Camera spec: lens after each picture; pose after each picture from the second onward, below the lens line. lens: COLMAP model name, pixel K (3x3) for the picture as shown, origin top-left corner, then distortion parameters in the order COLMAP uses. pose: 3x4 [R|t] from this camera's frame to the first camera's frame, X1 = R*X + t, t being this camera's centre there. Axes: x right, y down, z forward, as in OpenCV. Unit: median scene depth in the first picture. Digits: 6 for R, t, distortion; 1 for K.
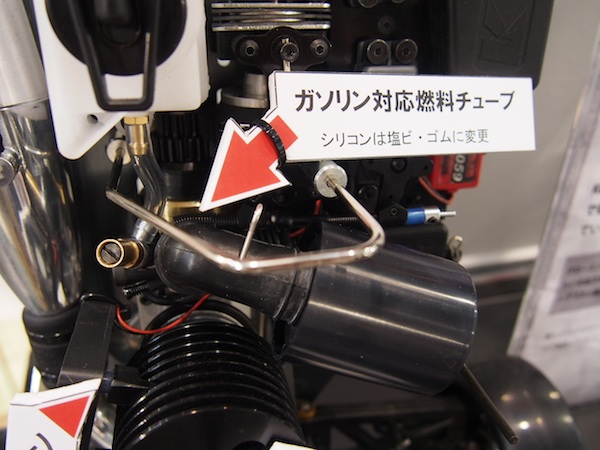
lens RADIAL K [[492.9, 0, 300.0], [0, 492.9, 225.0], [0, 0, 1]] dist [-0.017392, 0.001774]
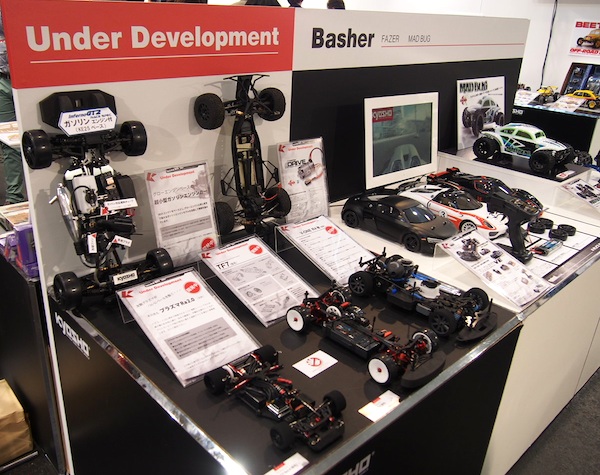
lens RADIAL K [[543.2, 0, 300.0], [0, 543.2, 237.5], [0, 0, 1]] dist [-0.057793, 0.002480]
pose [[0.857735, -0.231165, 0.459188, -1.666569], [0.363027, 0.904794, -0.222620, 3.798259], [-0.364008, 0.357647, 0.859992, -8.633089]]
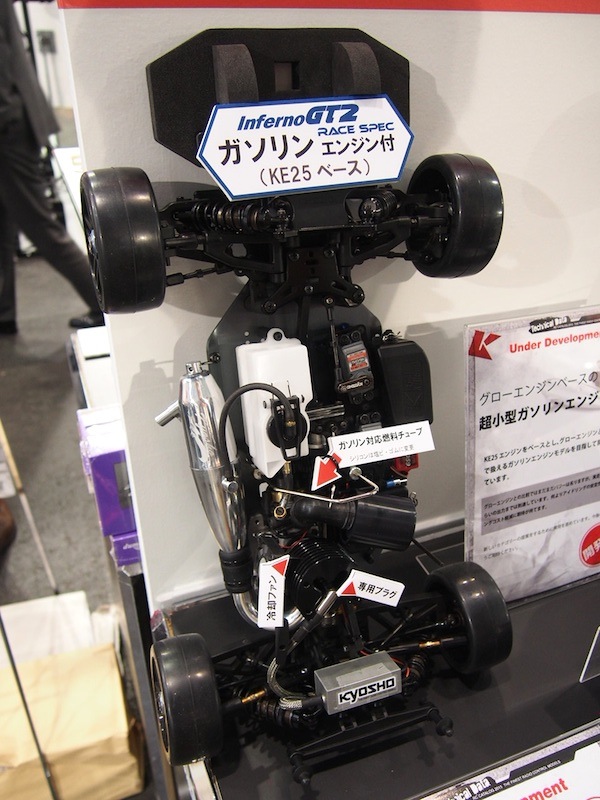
lens RADIAL K [[657.1, 0, 300.0], [0, 657.1, 400.0], [0, 0, 1]] dist [-0.017392, 0.001774]
pose [[0.988948, -0.125579, 0.078820, -0.464749], [0.139332, 0.968901, -0.204495, 0.208473], [-0.050688, 0.213217, 0.975689, -2.524768]]
